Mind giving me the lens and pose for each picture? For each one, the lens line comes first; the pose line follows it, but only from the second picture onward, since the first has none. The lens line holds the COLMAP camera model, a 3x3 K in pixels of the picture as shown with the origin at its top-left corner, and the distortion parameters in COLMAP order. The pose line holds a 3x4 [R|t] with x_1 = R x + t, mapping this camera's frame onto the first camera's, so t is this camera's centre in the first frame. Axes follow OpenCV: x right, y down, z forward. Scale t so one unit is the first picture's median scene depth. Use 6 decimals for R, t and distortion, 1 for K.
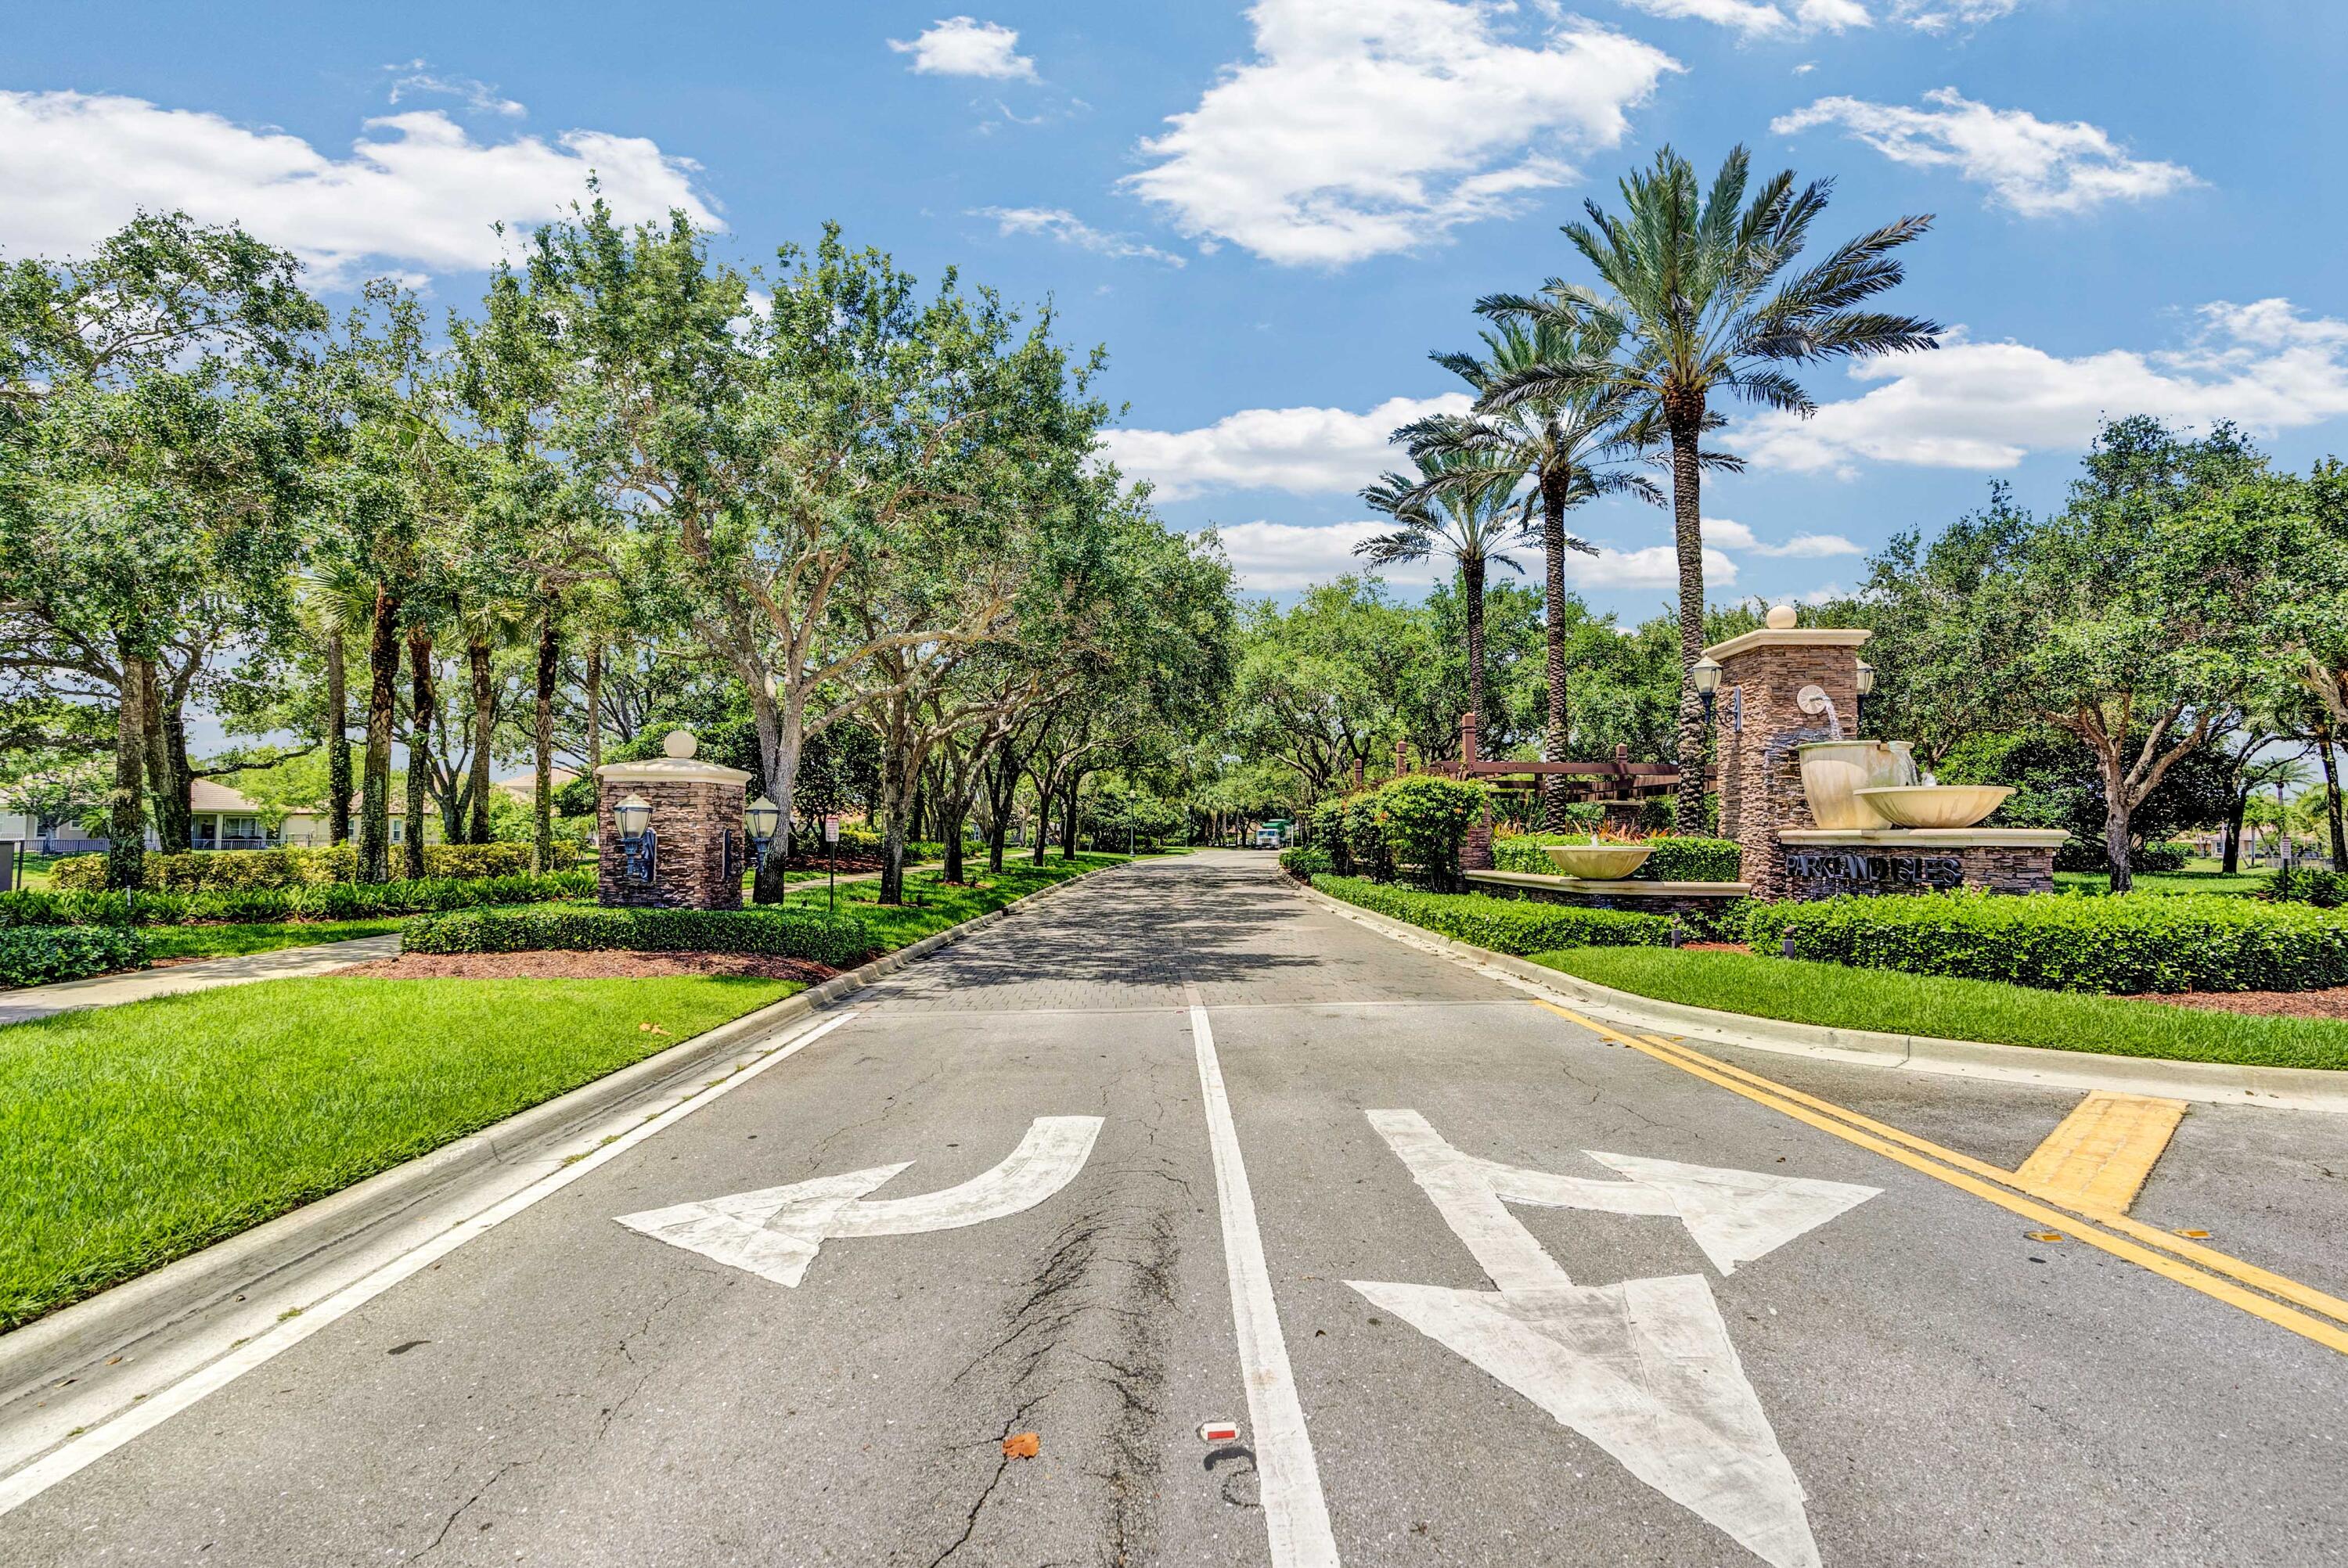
lens RADIAL K [[1068.5, 0, 1192.0], [0, 1068.5, 776.0], [0, 0, 1]] dist [0.001664, 0.001224]
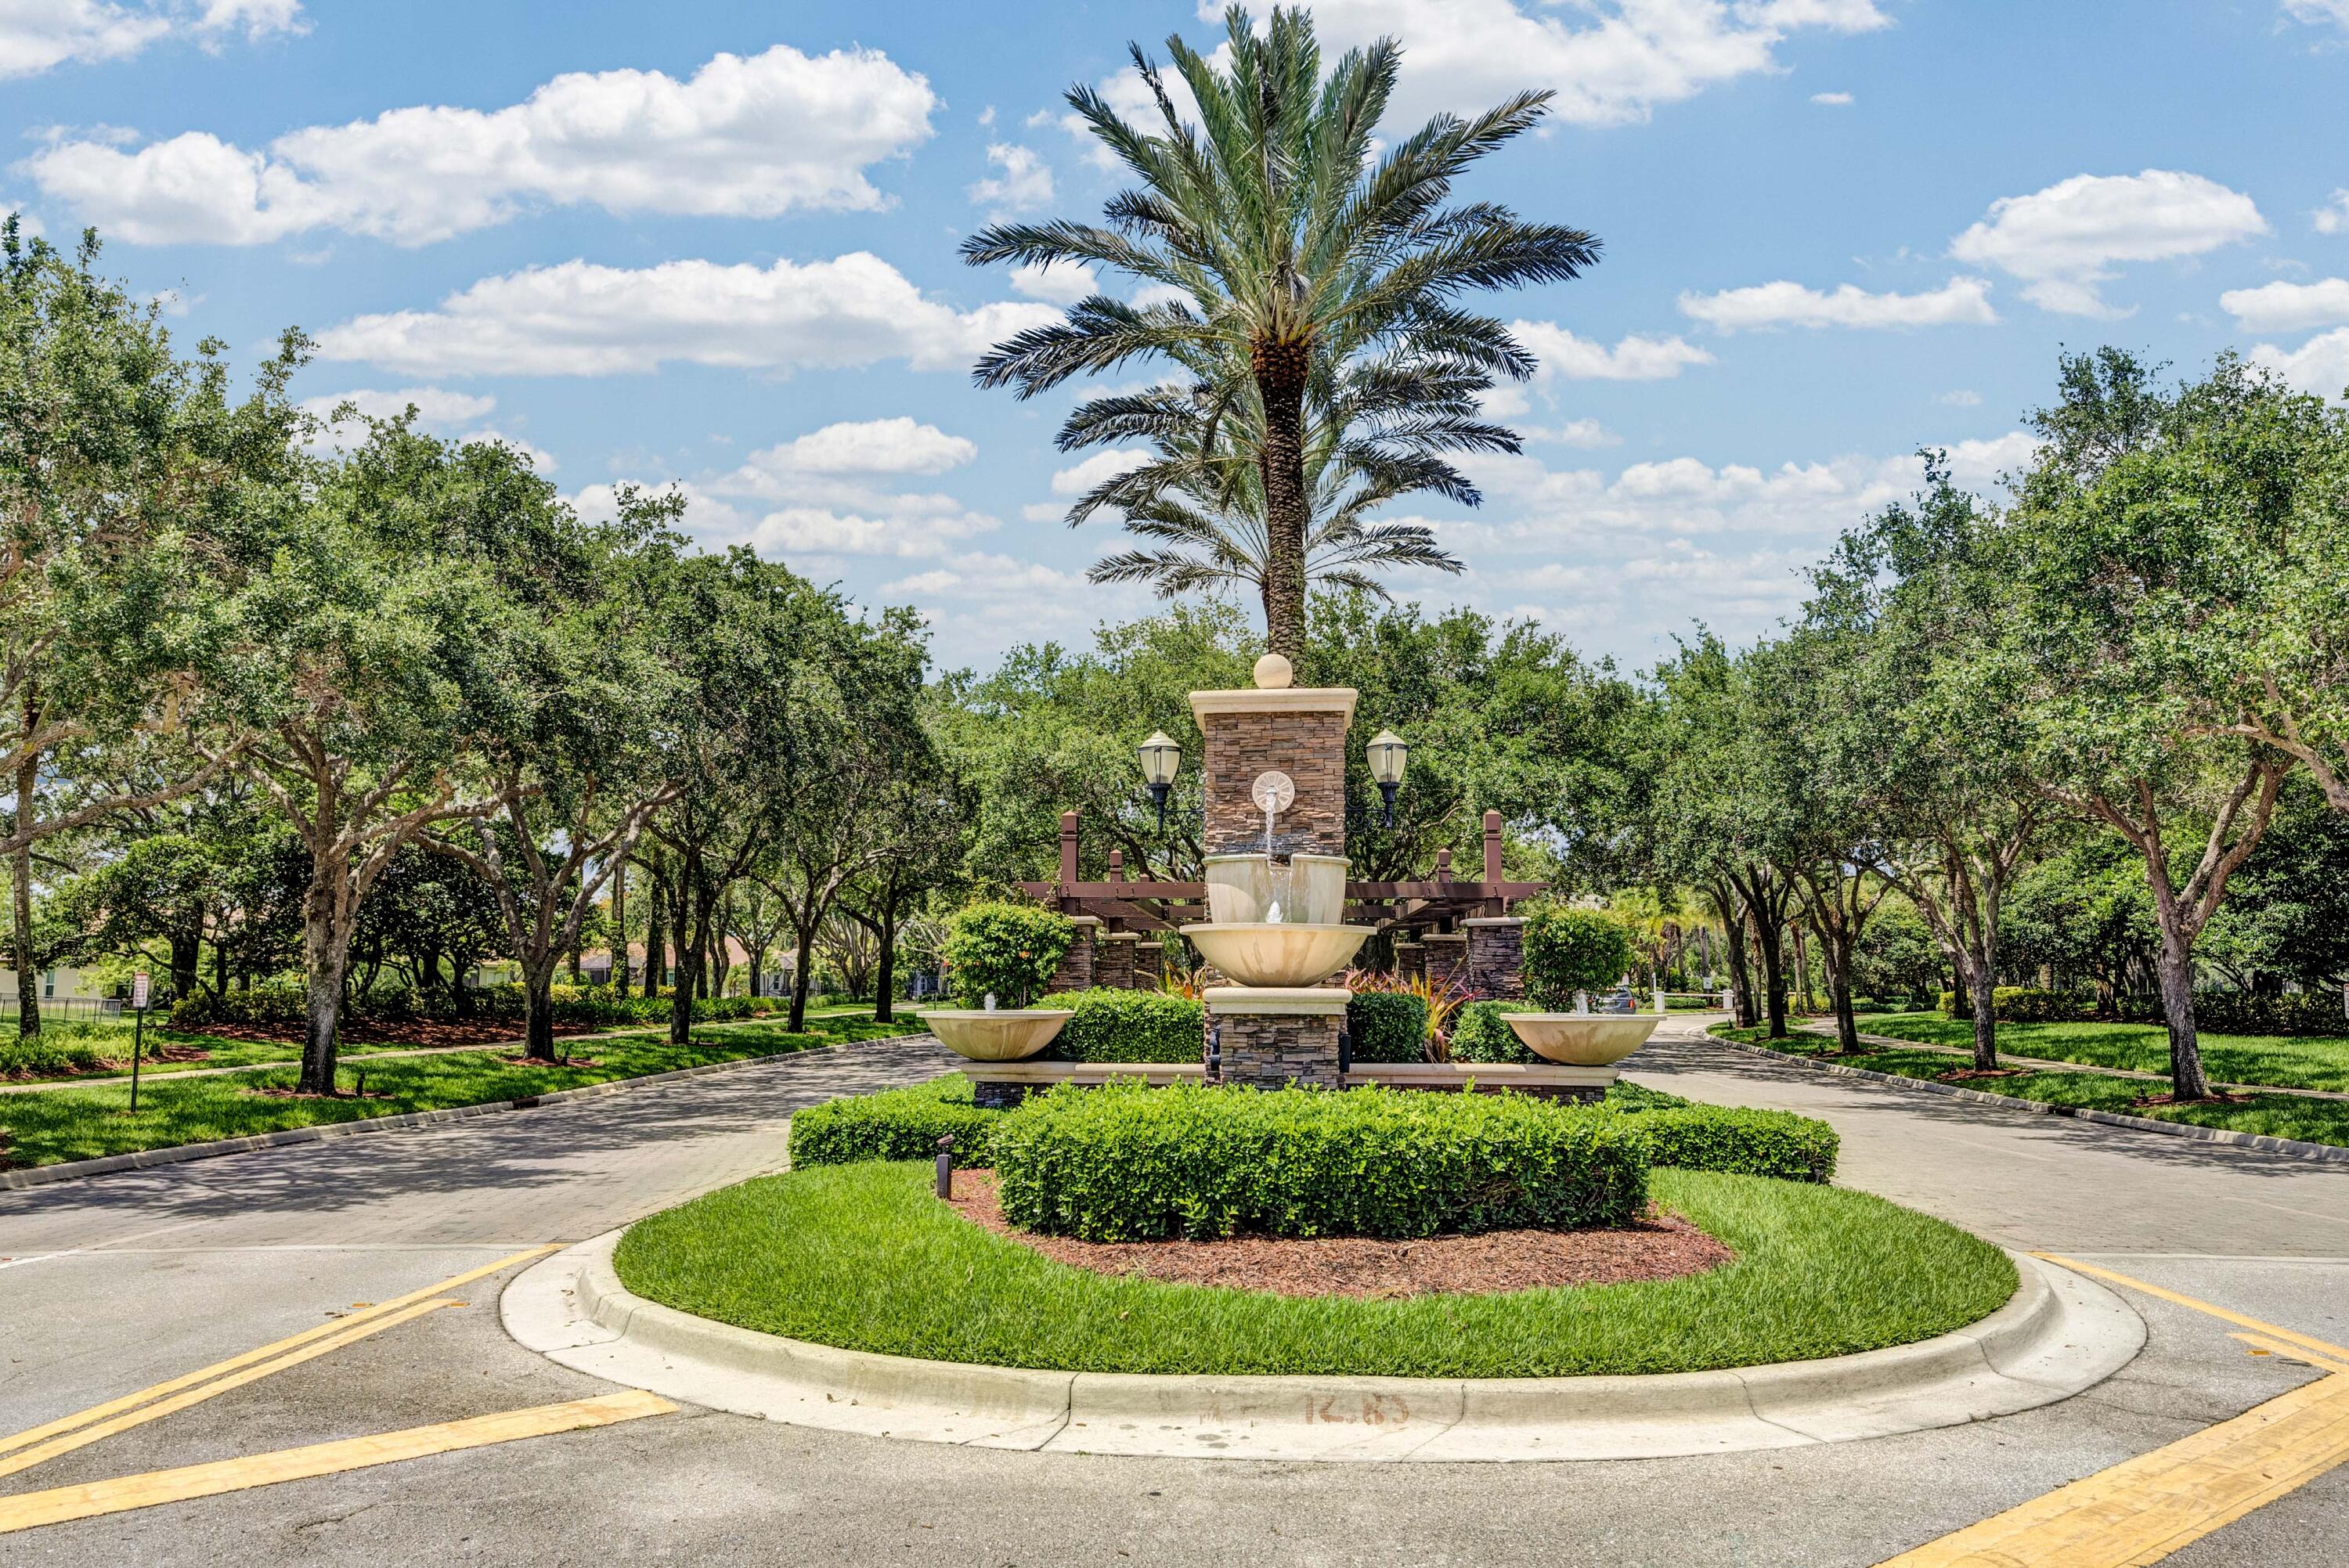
lens RADIAL K [[1570.2, 0, 1169.2], [0, 1570.2, 774.0], [0, 0, 1]] dist [-0.009998, -0.000298]
pose [[0.995997, -0.018029, -0.087554, 0.576902], [0.011360, 0.997037, -0.076085, -0.007433], [0.088667, 0.074786, 0.993250, 0.002358]]
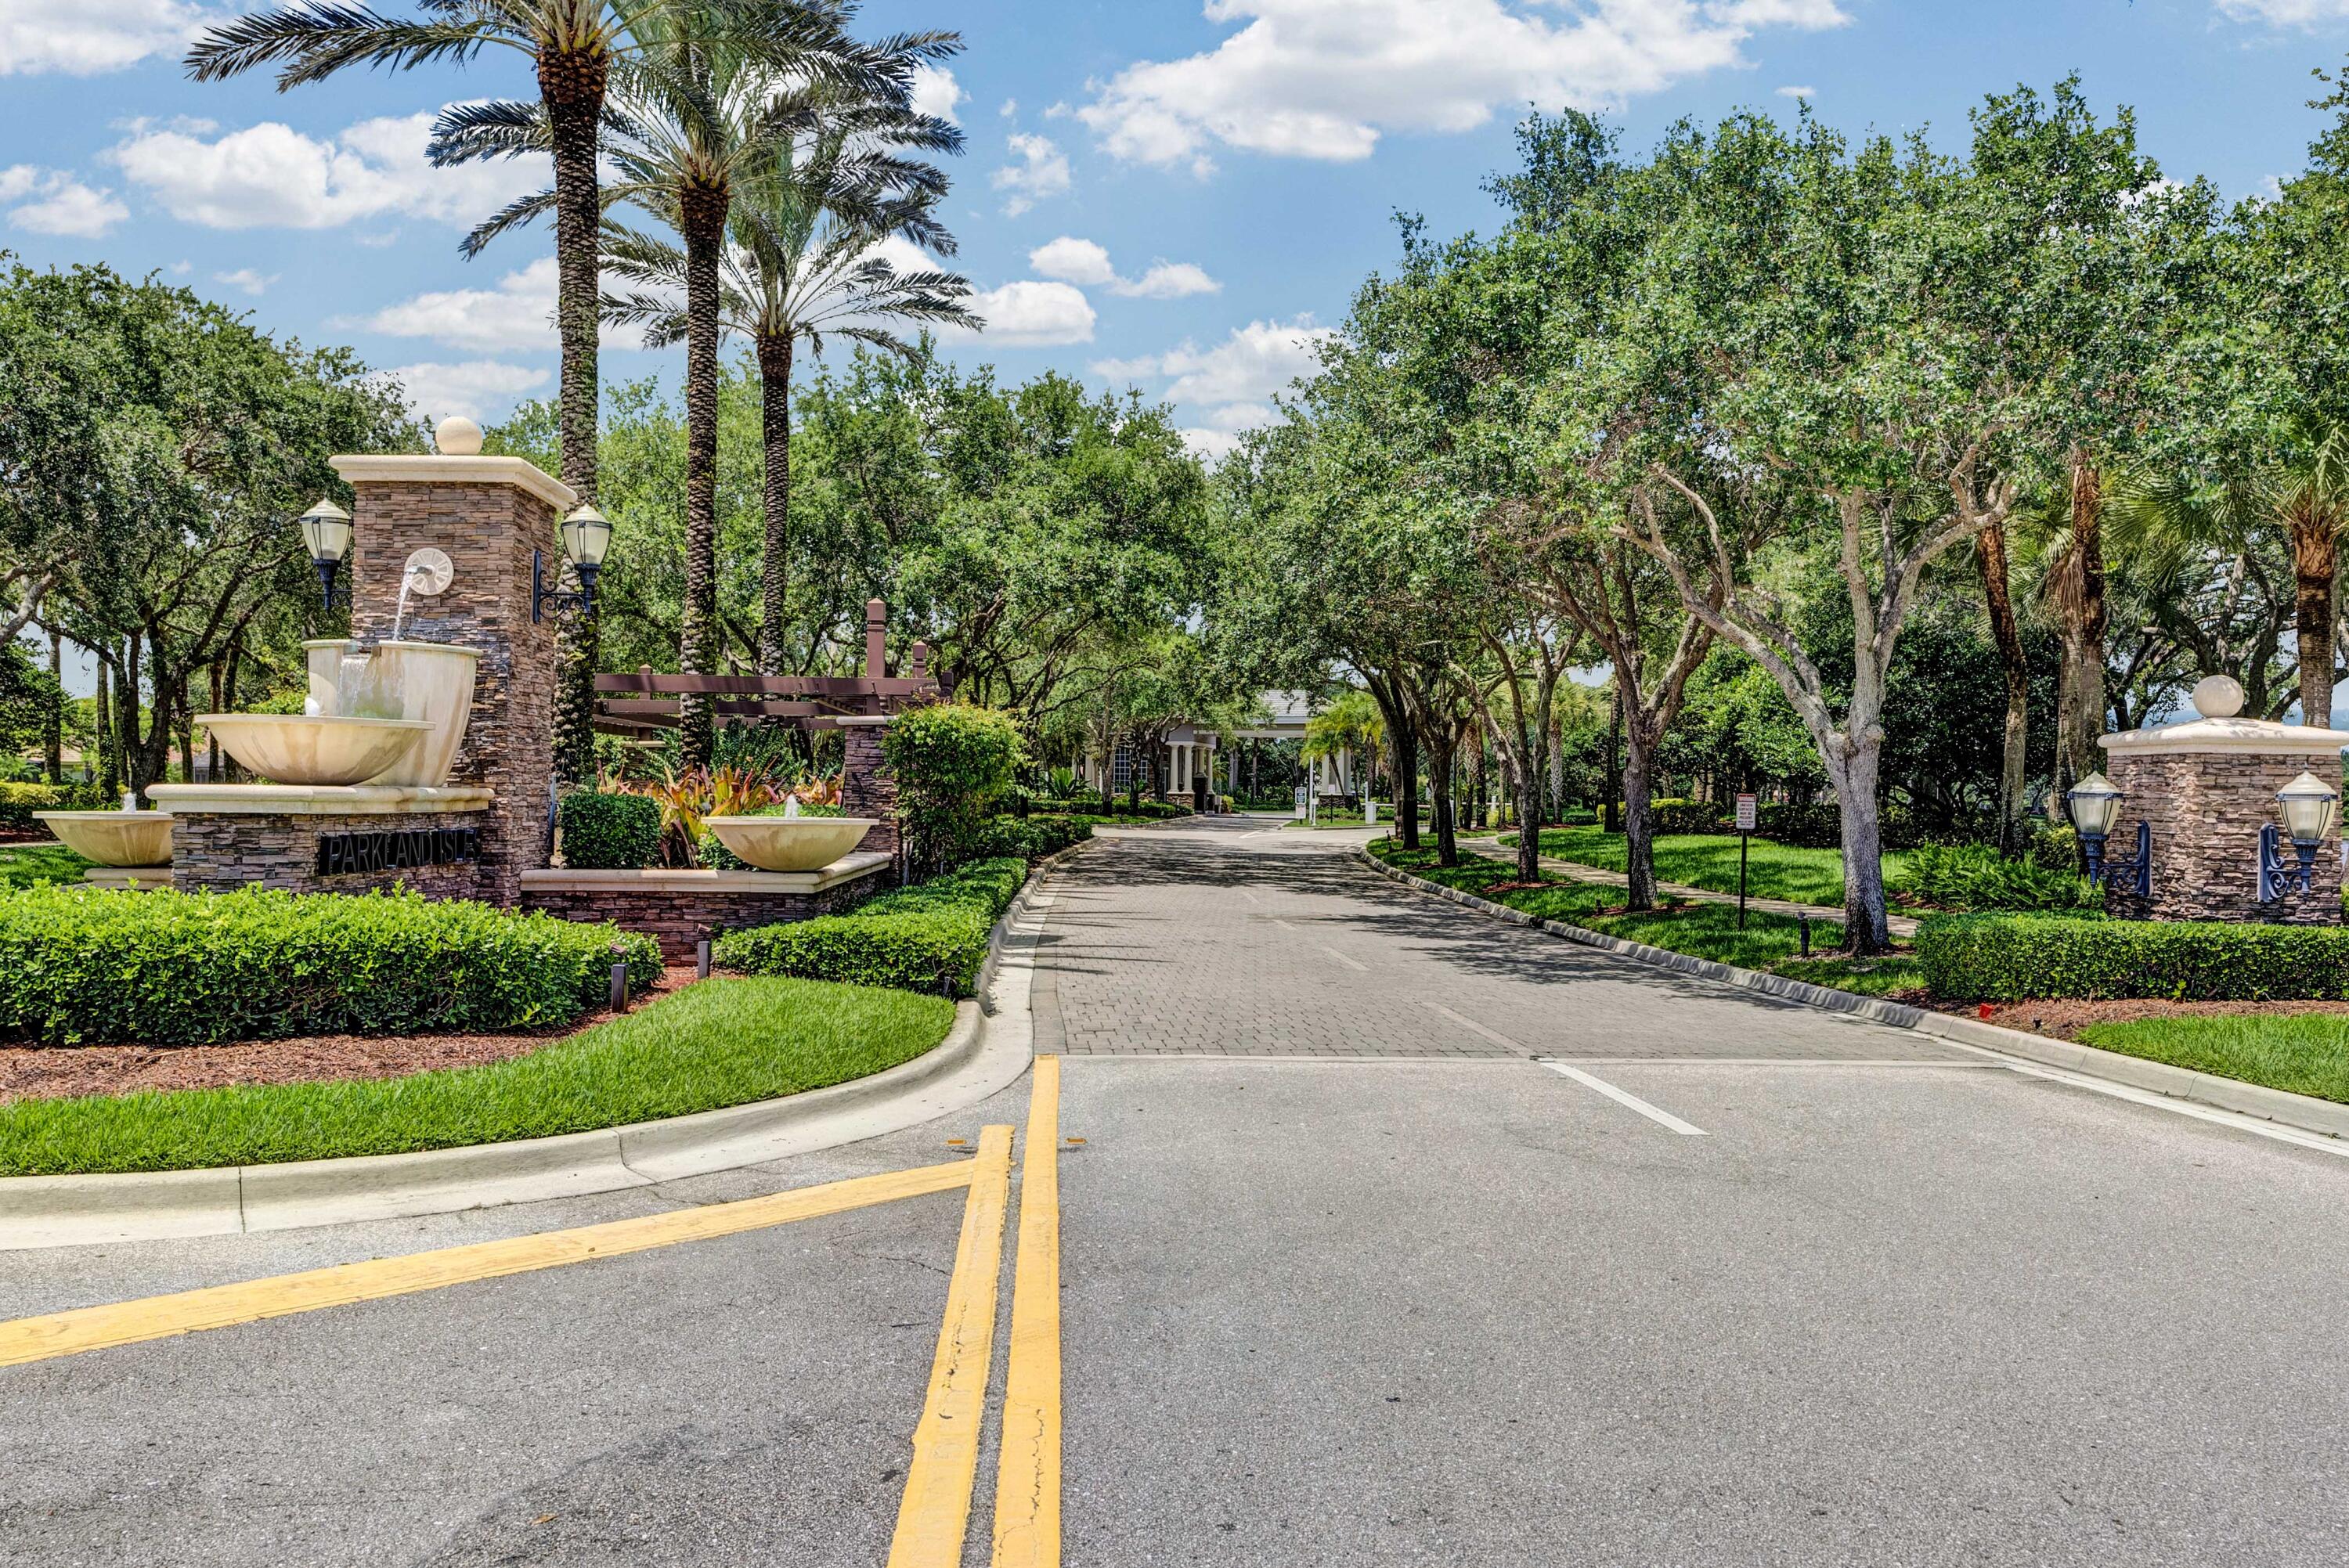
lens RADIAL K [[1756.9, 0, 1181.5], [0, 1756.9, 783.7], [0, 0, 1]] dist [-0.013690, 0.030081]
pose [[0.999143, 0.000177, 0.041391, 0.928813], [-0.002360, 0.998607, 0.052715, -0.004046], [-0.041325, -0.052767, 0.997751, -0.023366]]
